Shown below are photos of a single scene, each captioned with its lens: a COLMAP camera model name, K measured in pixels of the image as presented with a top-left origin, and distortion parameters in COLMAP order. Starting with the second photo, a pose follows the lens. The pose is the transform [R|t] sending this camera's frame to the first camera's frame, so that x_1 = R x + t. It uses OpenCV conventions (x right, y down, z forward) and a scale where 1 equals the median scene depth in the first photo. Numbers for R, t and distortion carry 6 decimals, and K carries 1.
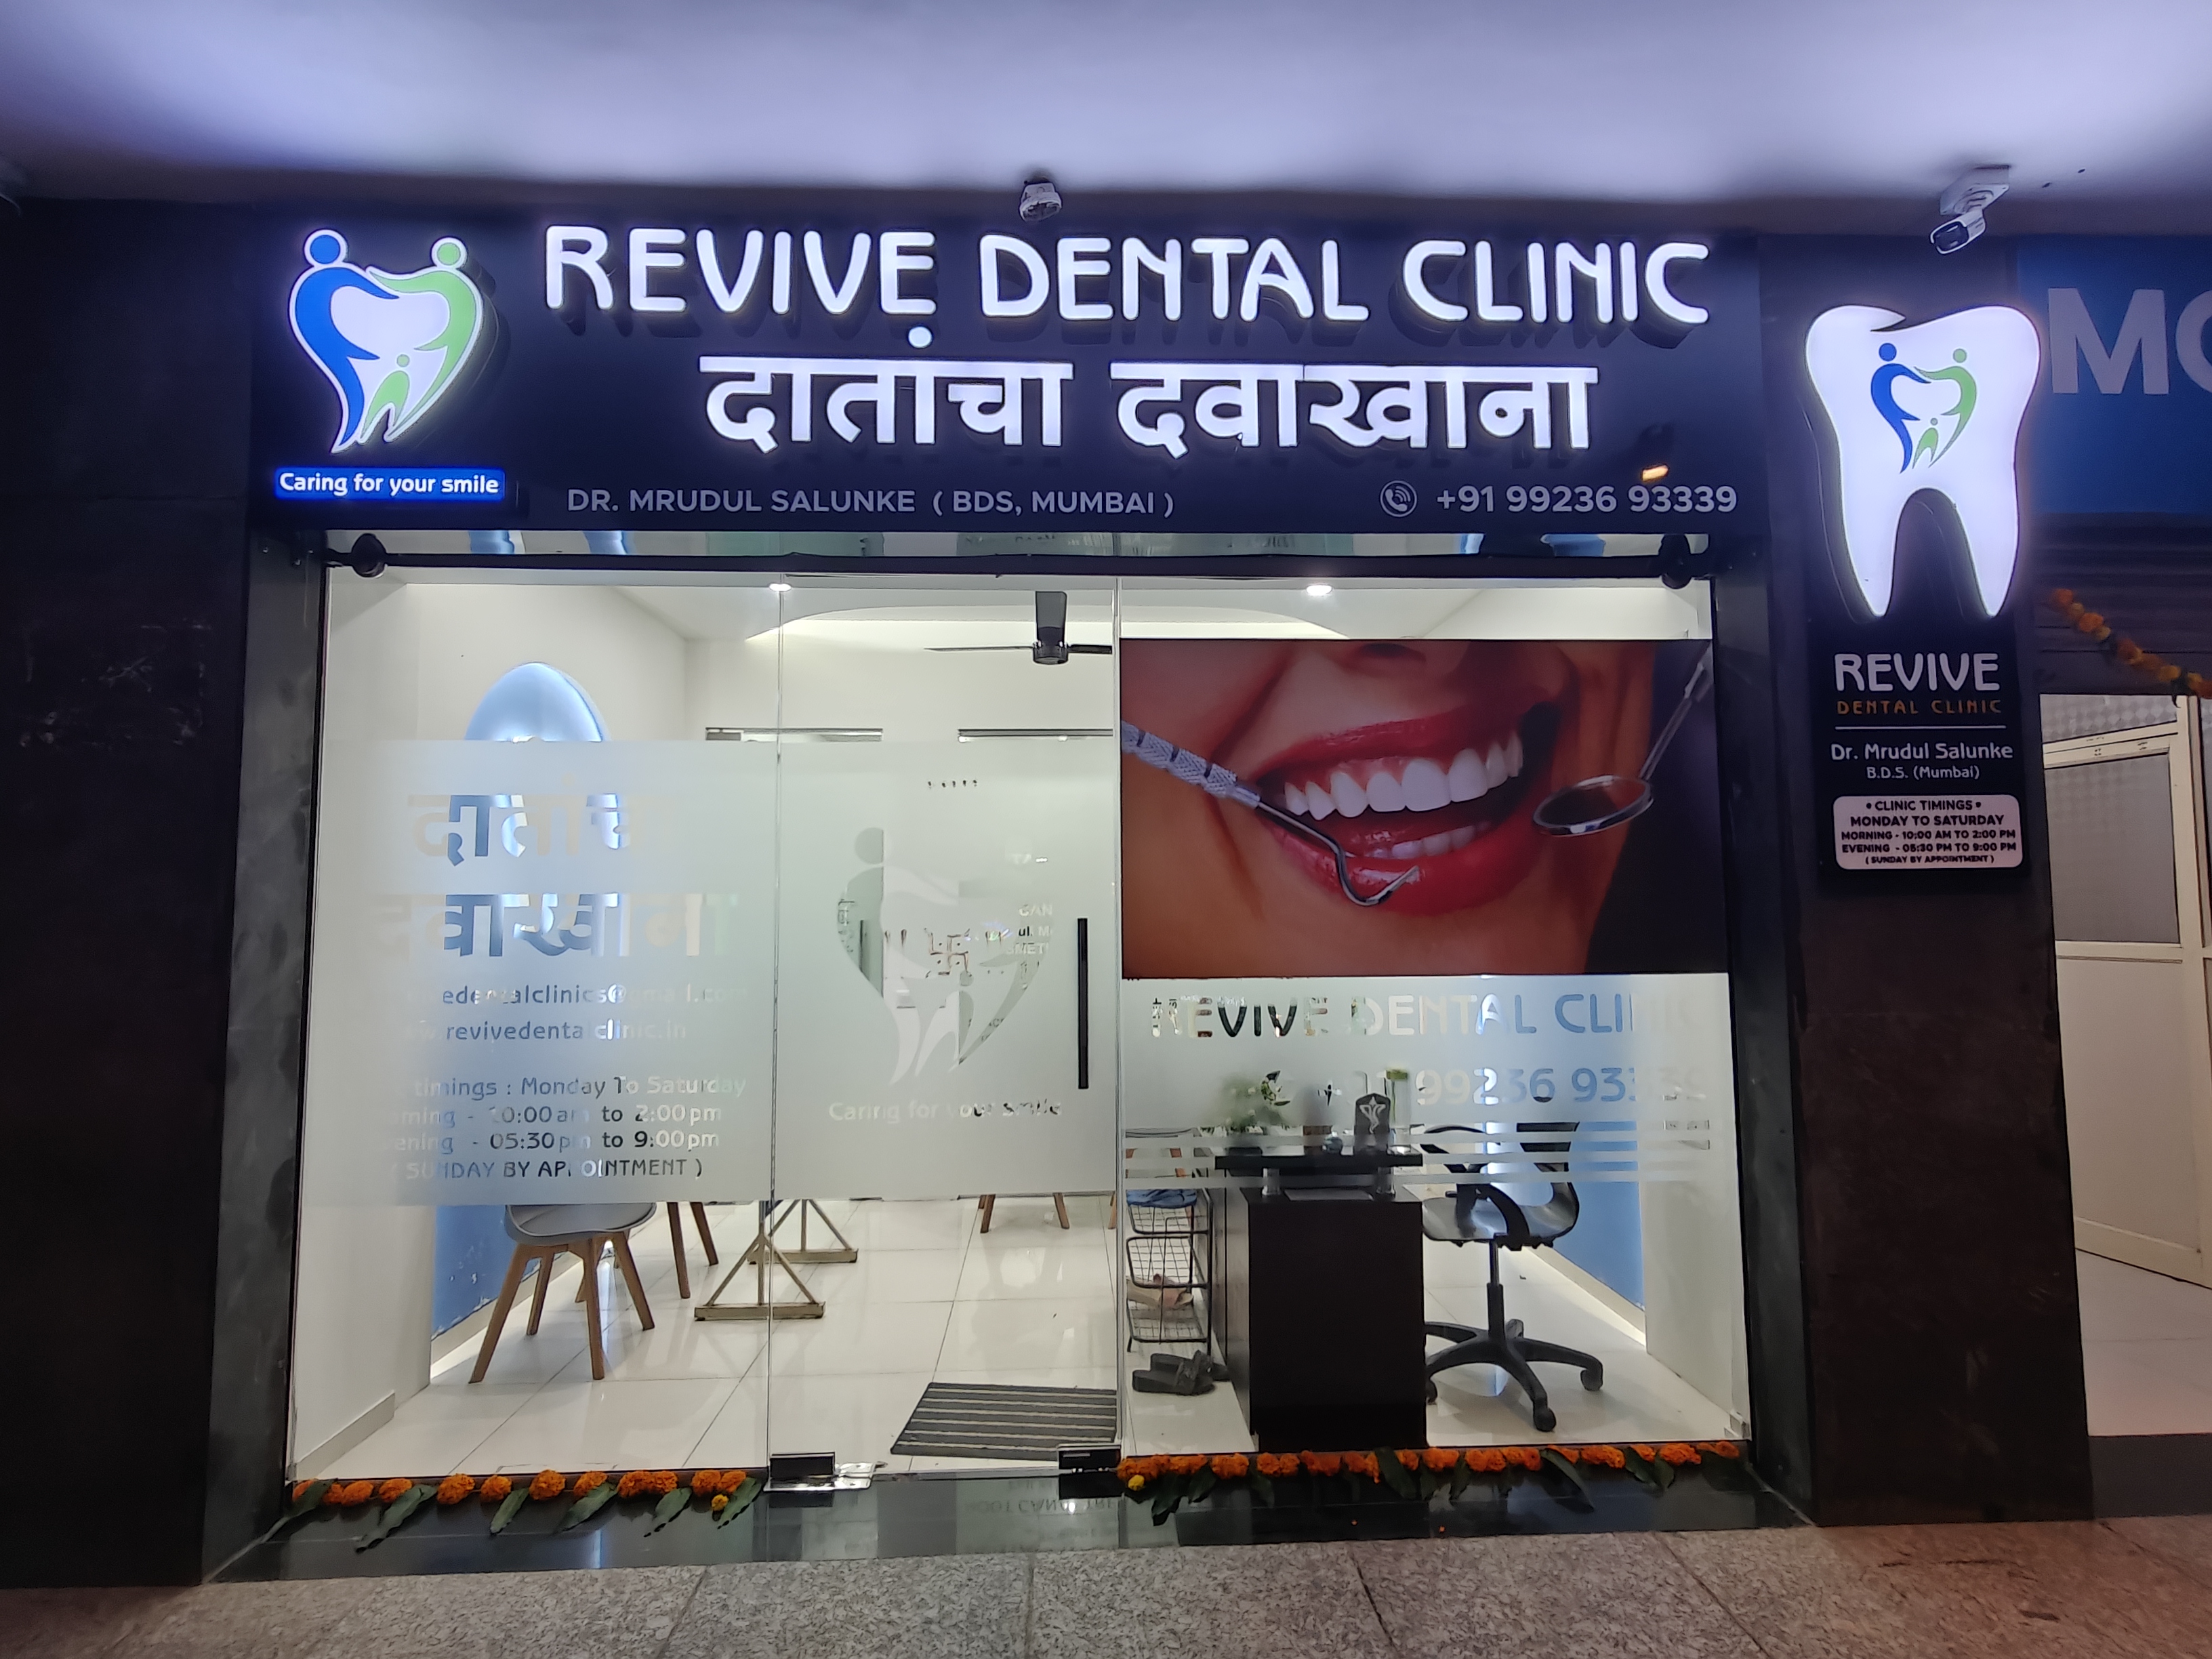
lens RADIAL K [[1034.4, 0, 1104.2], [0, 1034.4, 843.1], [0, 0, 1]] dist [0.009444, -0.001961]
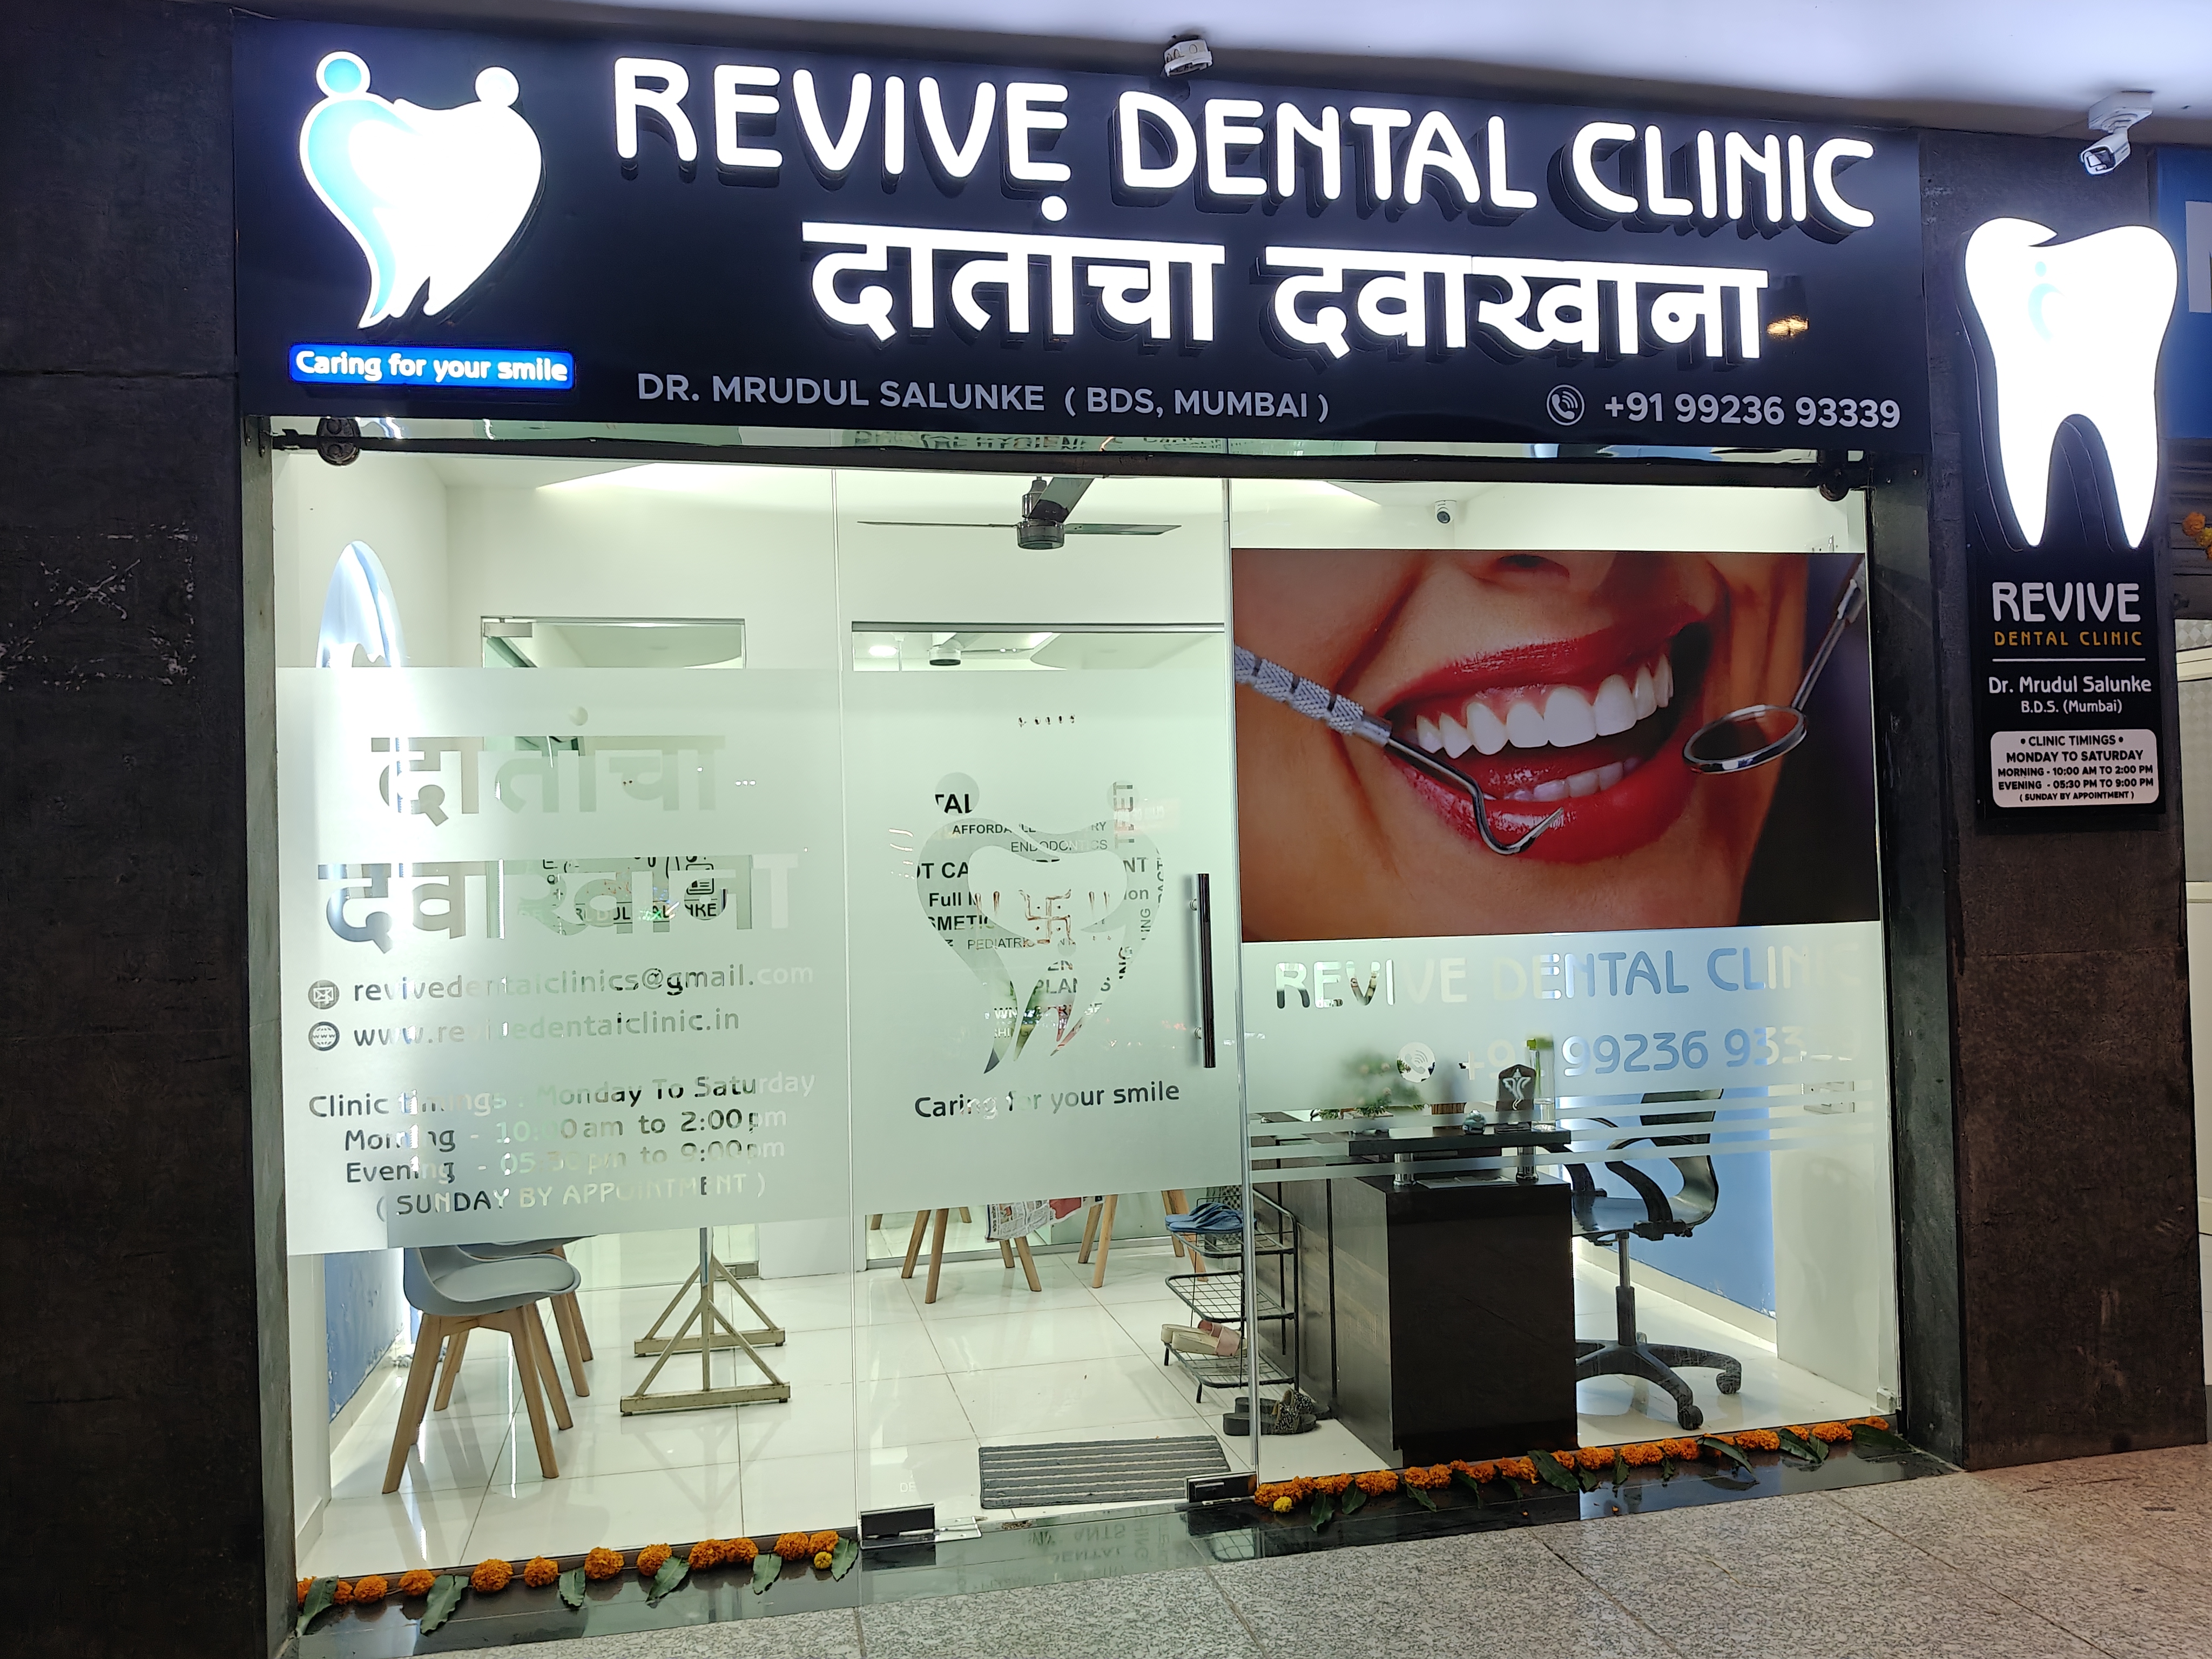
lens RADIAL K [[1714.4, 0, 1100.4], [0, 1714.4, 823.7], [0, 0, 1]] dist [0.028219, -0.060118]
pose [[0.984665, -0.015796, 0.173740, -0.388332], [0.009415, 0.999253, 0.037485, -0.027380], [-0.174203, -0.035274, 0.984078, -0.427611]]
